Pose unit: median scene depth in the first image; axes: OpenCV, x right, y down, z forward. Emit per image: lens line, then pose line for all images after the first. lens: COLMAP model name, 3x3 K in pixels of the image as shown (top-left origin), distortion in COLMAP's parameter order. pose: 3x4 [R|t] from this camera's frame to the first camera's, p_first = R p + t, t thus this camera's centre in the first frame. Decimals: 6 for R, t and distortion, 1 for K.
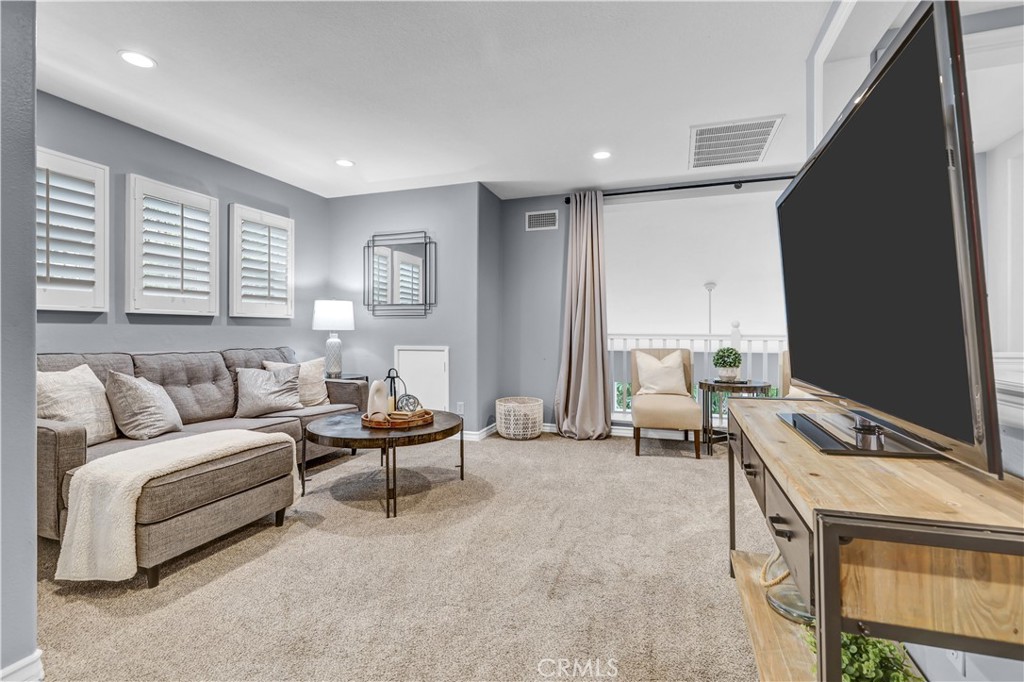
lens RADIAL K [[461.6, 0, 513.1], [0, 461.6, 332.6], [0, 0, 1]] dist [-0.004839, -0.000454]
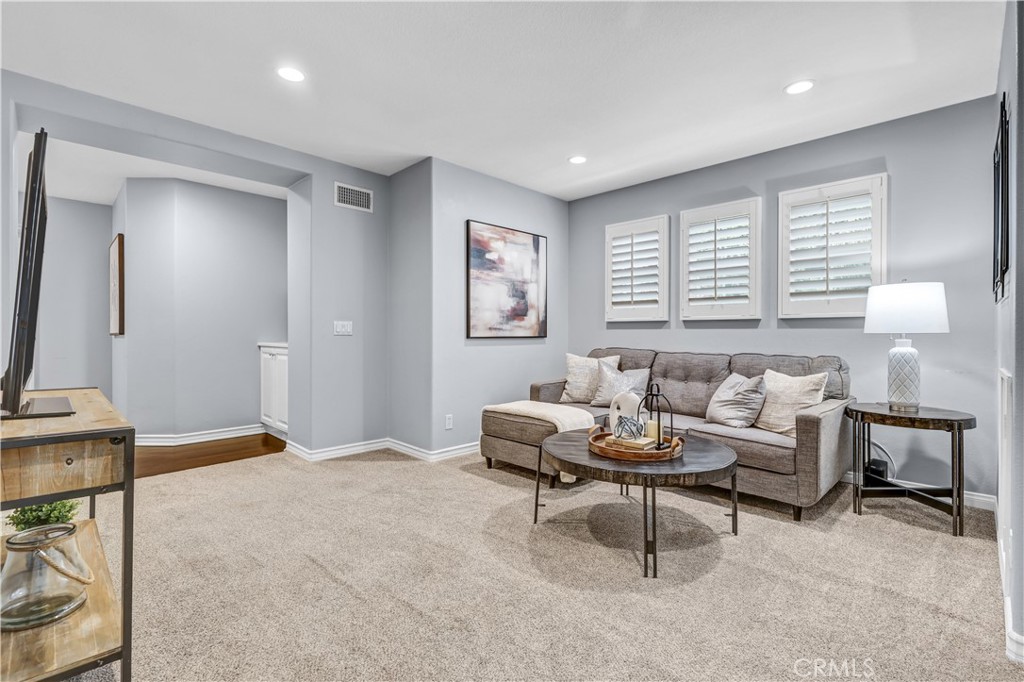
lens RADIAL K [[461.6, 0, 512.8], [0, 461.6, 337.0], [0, 0, 1]] dist [-0.004839, -0.000454]
pose [[-0.423665, -0.000959, -0.905818, 0.468782], [-0.009215, 0.999952, 0.003251, 0.003518], [0.905772, 0.009724, -0.423654, 0.994333]]
